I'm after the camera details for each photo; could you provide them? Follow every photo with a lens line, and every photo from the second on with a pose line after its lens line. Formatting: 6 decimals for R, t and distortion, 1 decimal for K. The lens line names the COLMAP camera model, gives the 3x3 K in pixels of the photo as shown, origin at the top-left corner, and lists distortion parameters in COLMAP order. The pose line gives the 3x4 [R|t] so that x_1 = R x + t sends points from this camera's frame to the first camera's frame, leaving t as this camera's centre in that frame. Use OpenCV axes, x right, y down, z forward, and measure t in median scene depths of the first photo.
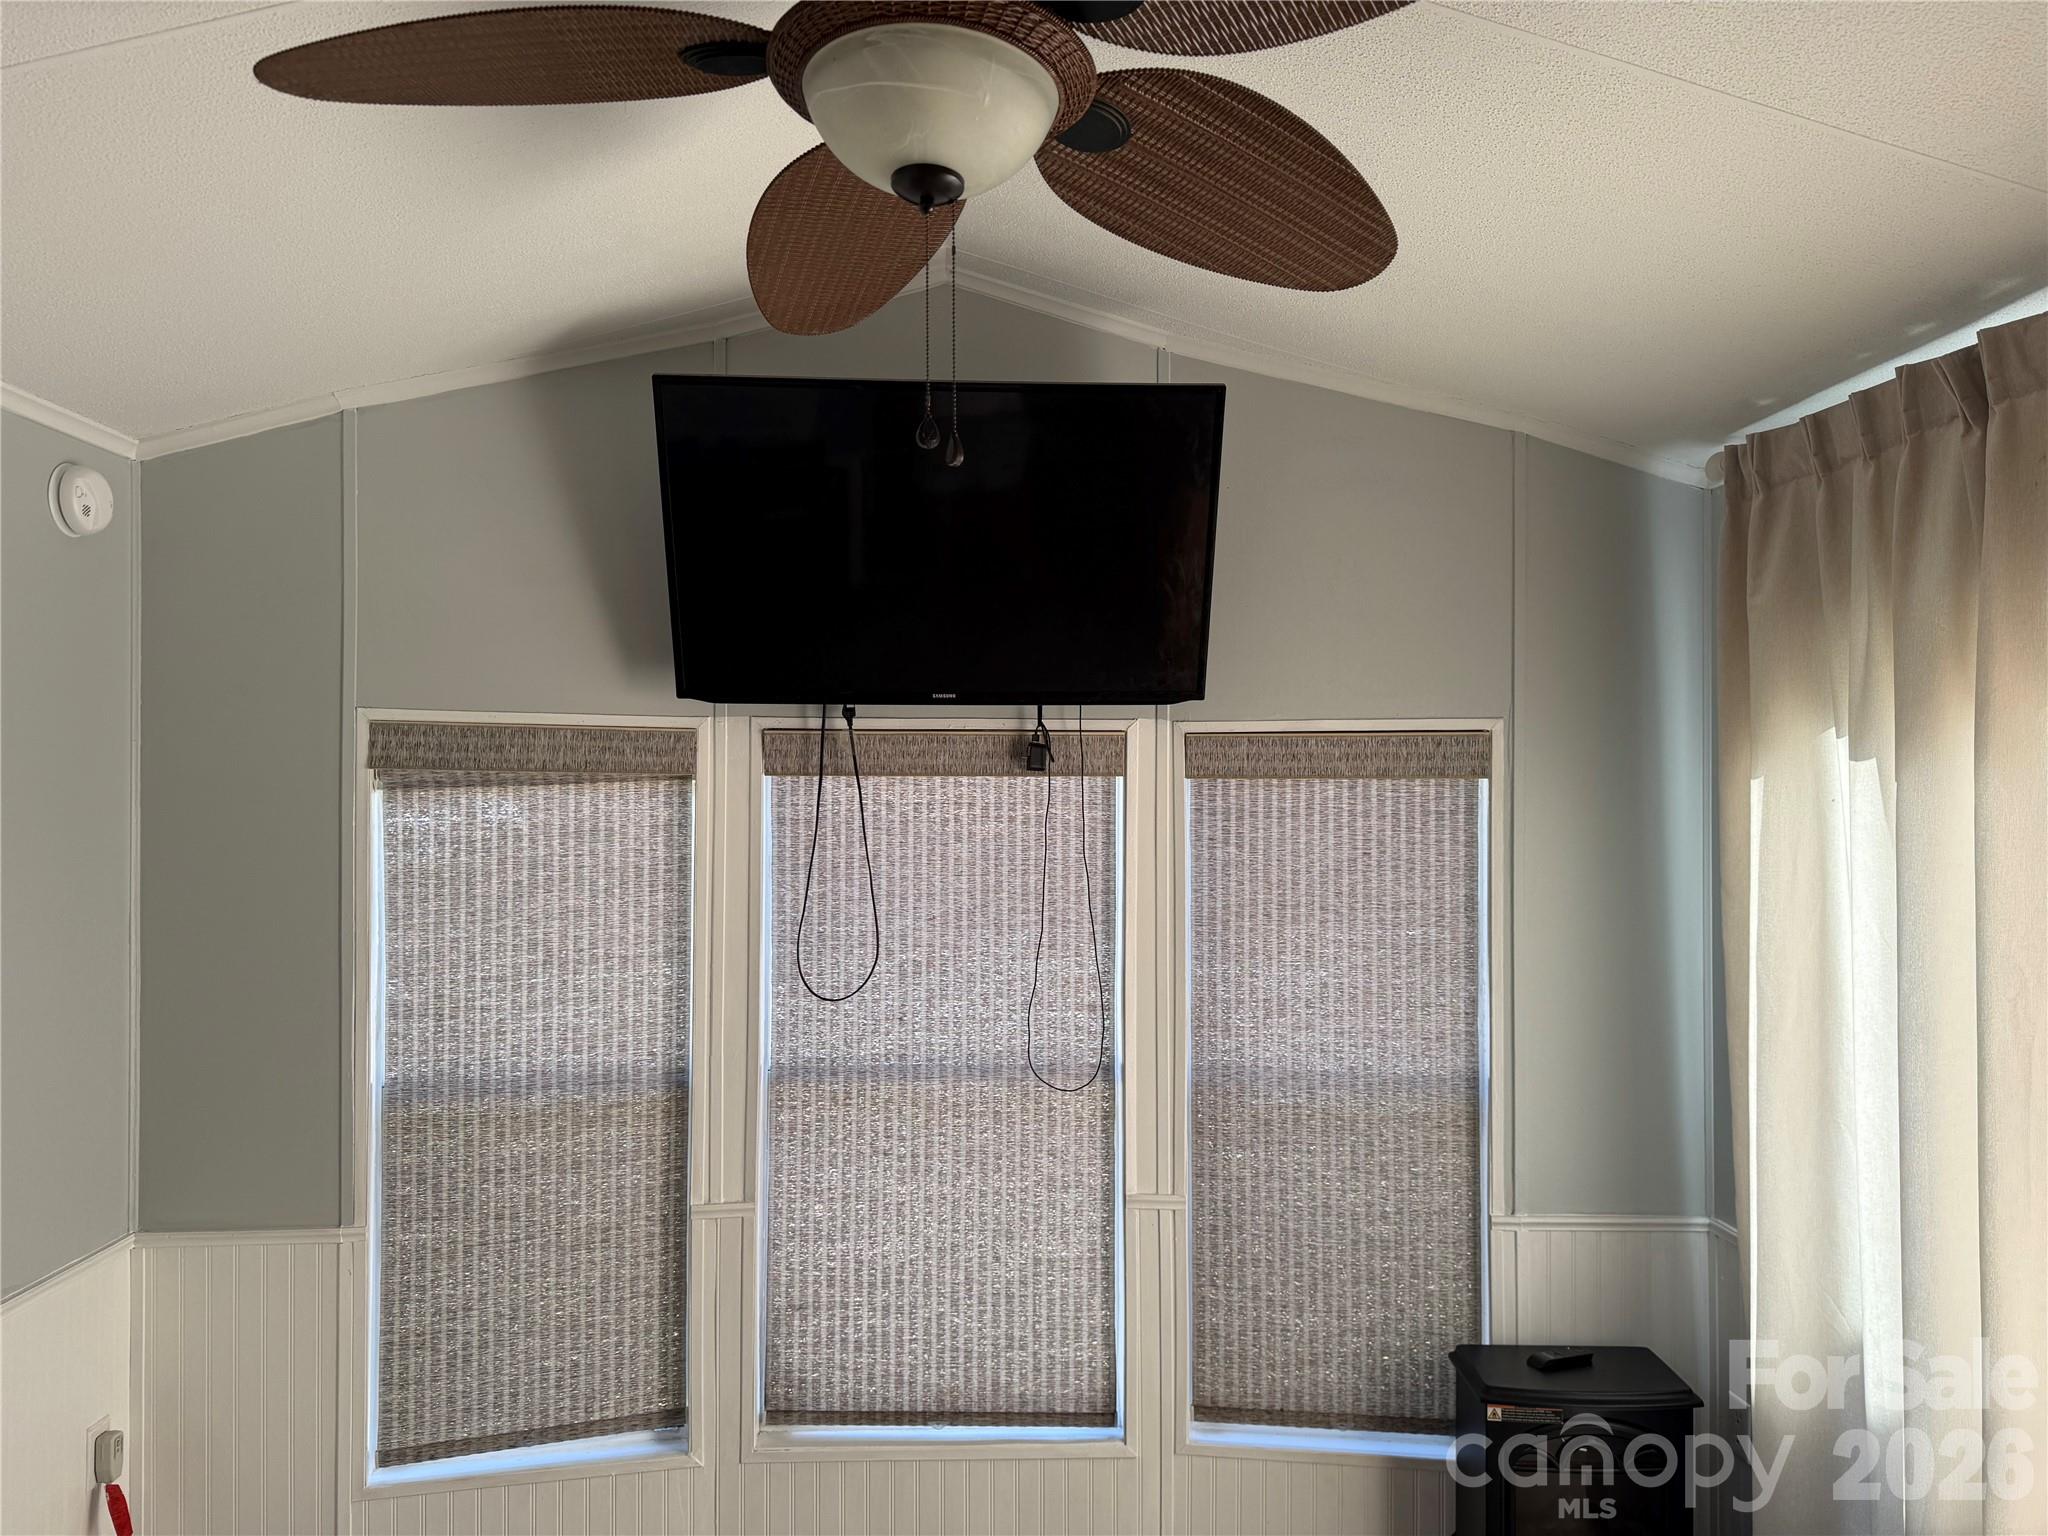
lens RADIAL K [[1459.5, 0, 1047.6], [0, 1459.5, 728.0], [0, 0, 1]] dist [0.035029, -0.037600]
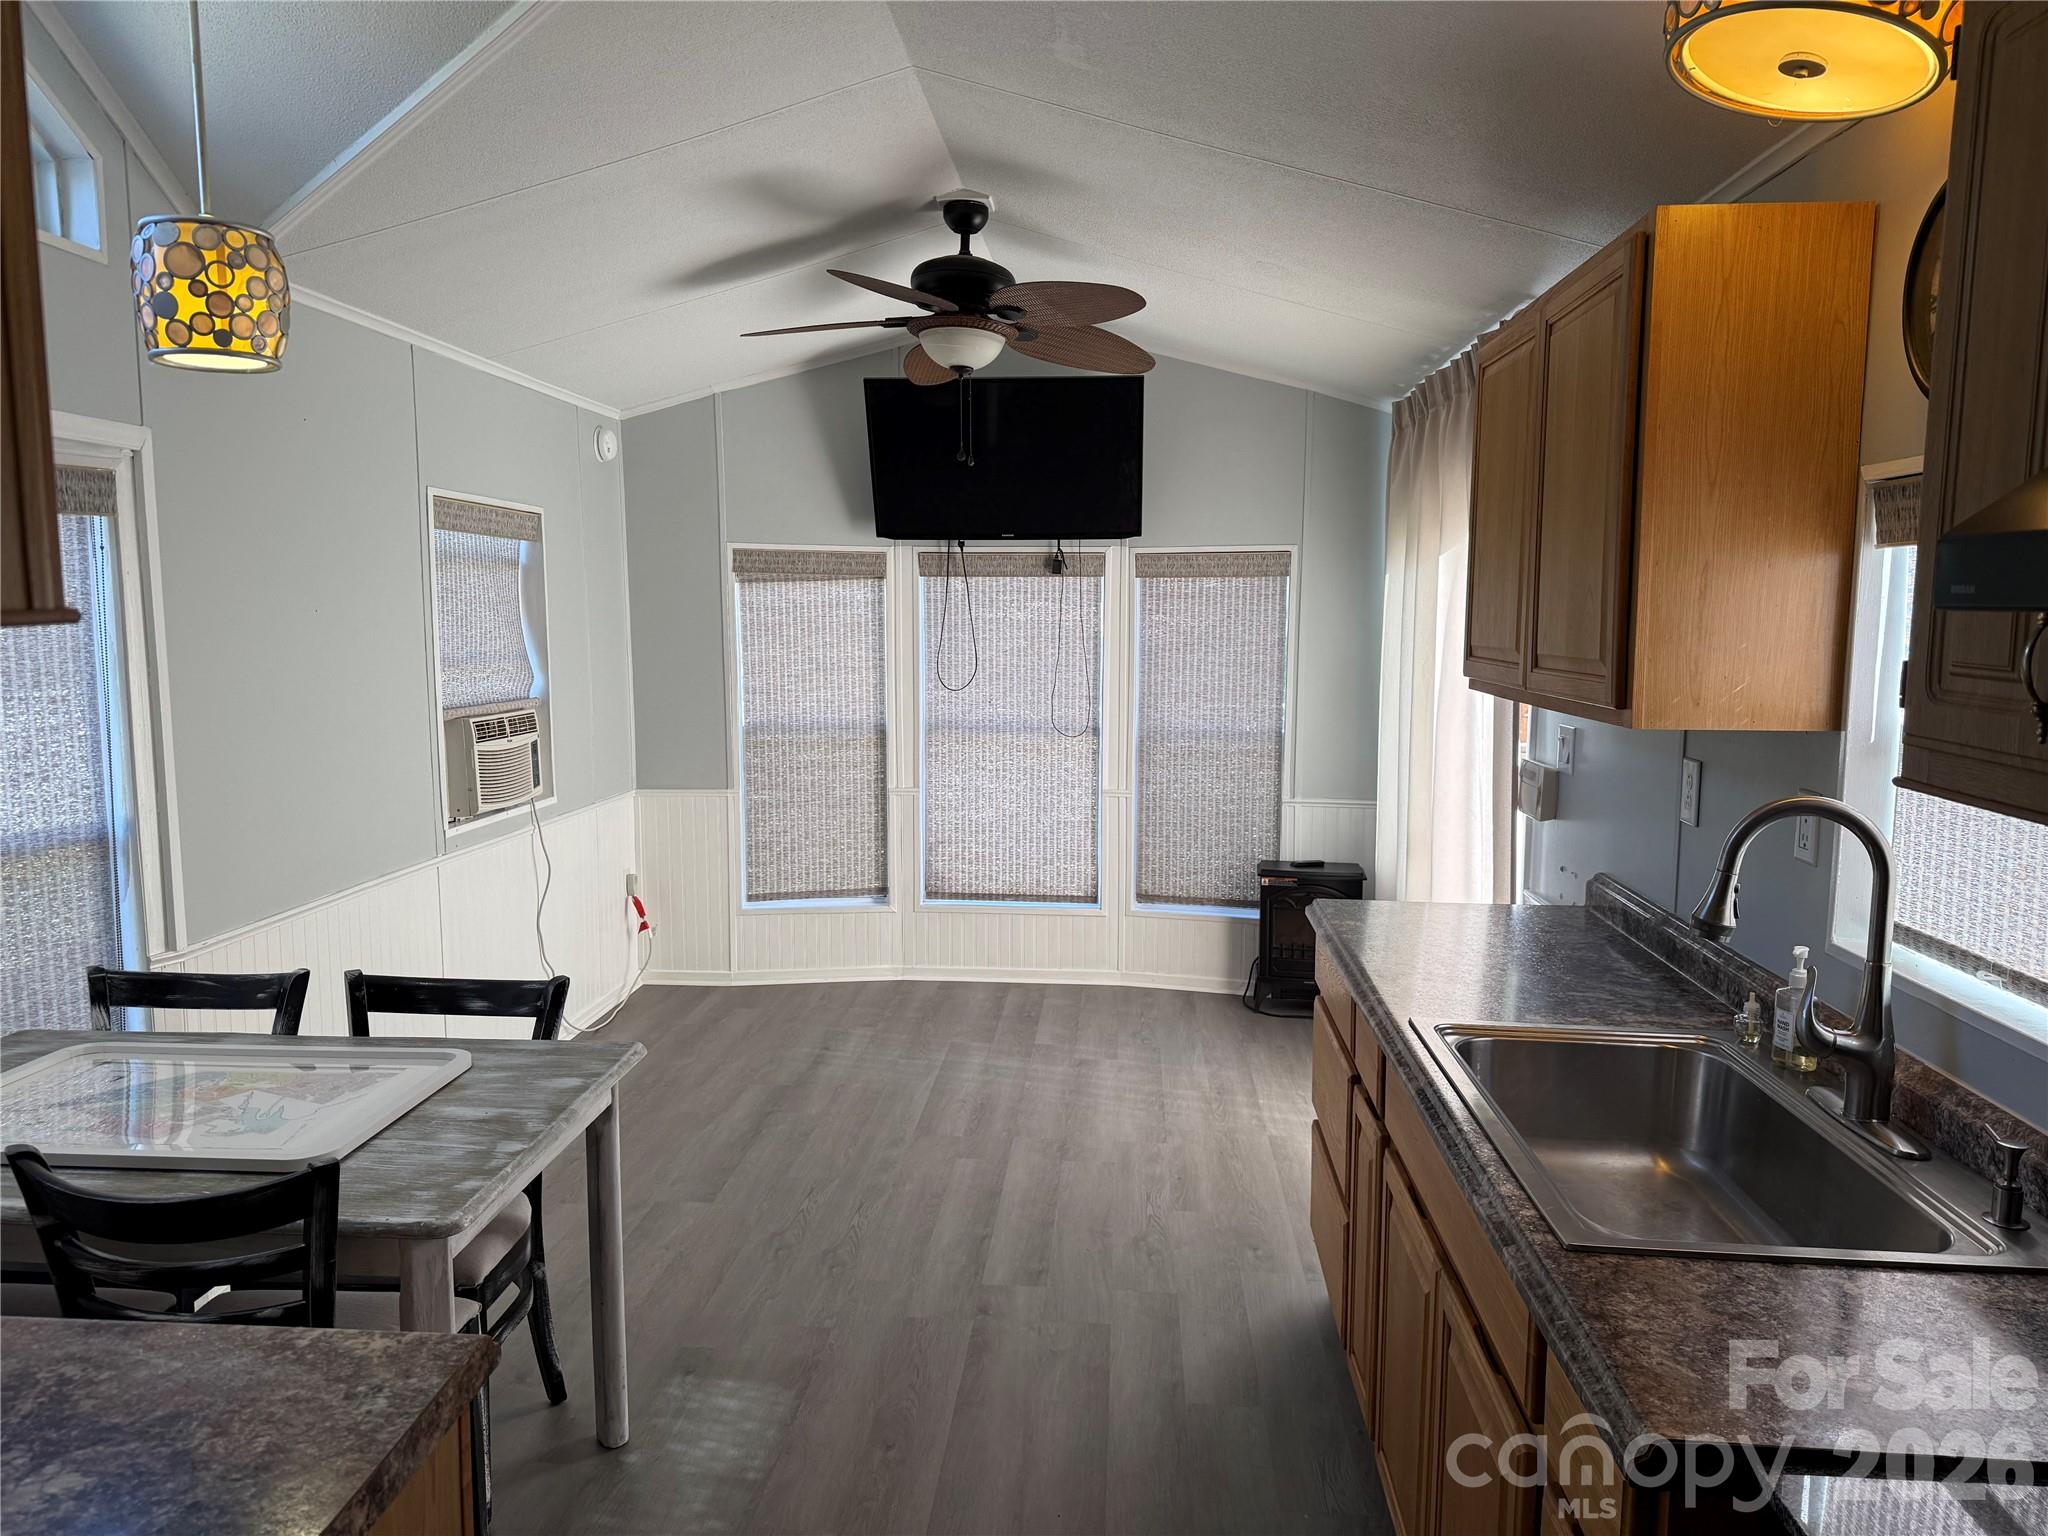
lens RADIAL K [[1459.5, 0, 1021.7], [0, 1459.5, 768.8], [0, 0, 1]] dist [0.035029, -0.037600]
pose [[0.990561, 0.014883, -0.136264, 0.216224], [0.003496, 0.991022, 0.133655, 0.026937], [0.137030, -0.132870, 0.981615, -0.959695]]
